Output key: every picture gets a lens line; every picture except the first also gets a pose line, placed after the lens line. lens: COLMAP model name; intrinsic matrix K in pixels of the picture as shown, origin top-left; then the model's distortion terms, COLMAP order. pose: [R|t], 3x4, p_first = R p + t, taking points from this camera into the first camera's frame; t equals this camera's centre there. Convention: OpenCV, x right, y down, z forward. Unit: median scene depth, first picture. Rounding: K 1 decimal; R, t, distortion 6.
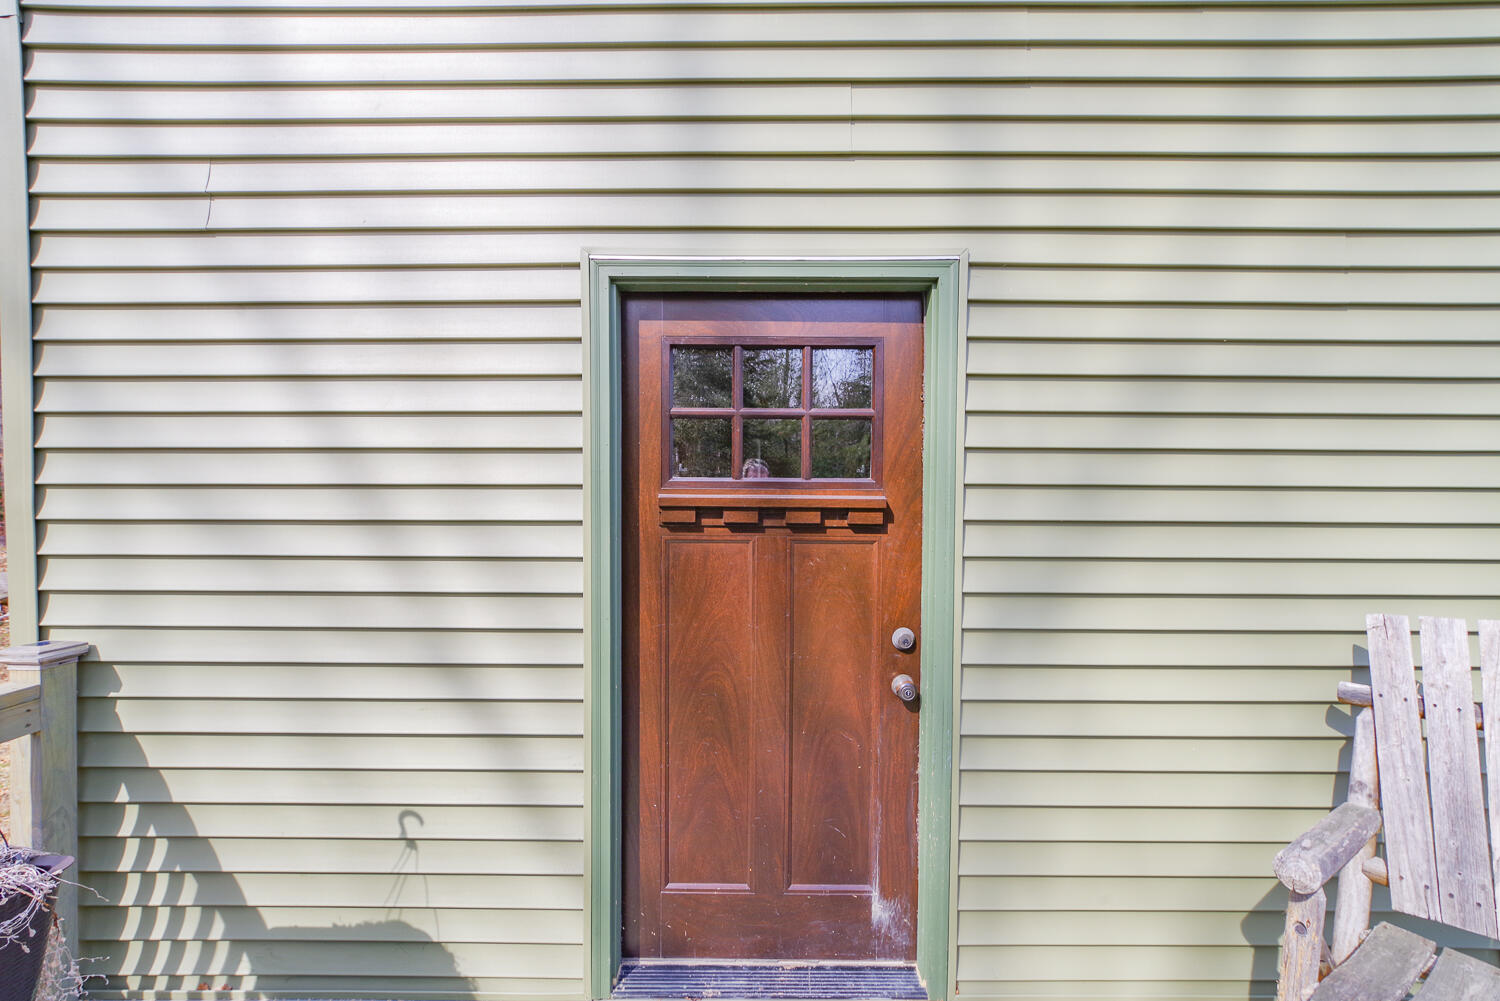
lens RADIAL K [[653.4, 0, 784.7], [0, 653.4, 504.5], [0, 0, 1]] dist [-0.001505, -0.000028]
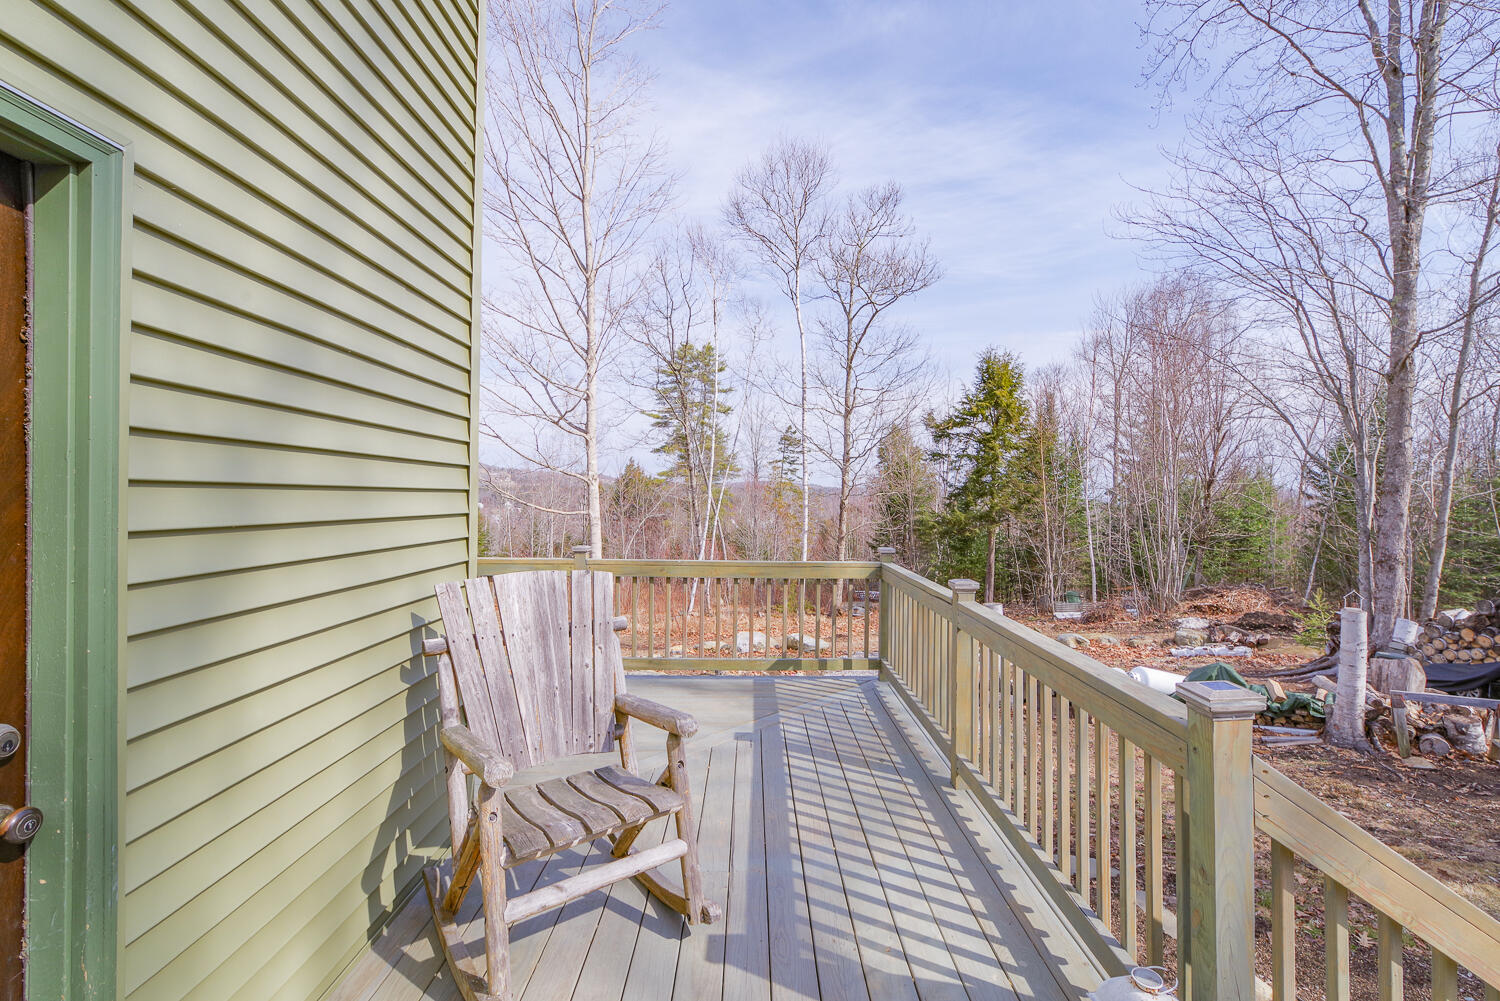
lens RADIAL K [[658.9, 0, 743.7], [0, 658.9, 506.4], [0, 0, 1]] dist [-0.006315, -0.000079]
pose [[0.008744, -0.015442, 0.999843, -0.416249], [0.025728, 0.999553, 0.015212, 0.004613], [-0.999631, 0.025591, 0.009137, 0.345271]]
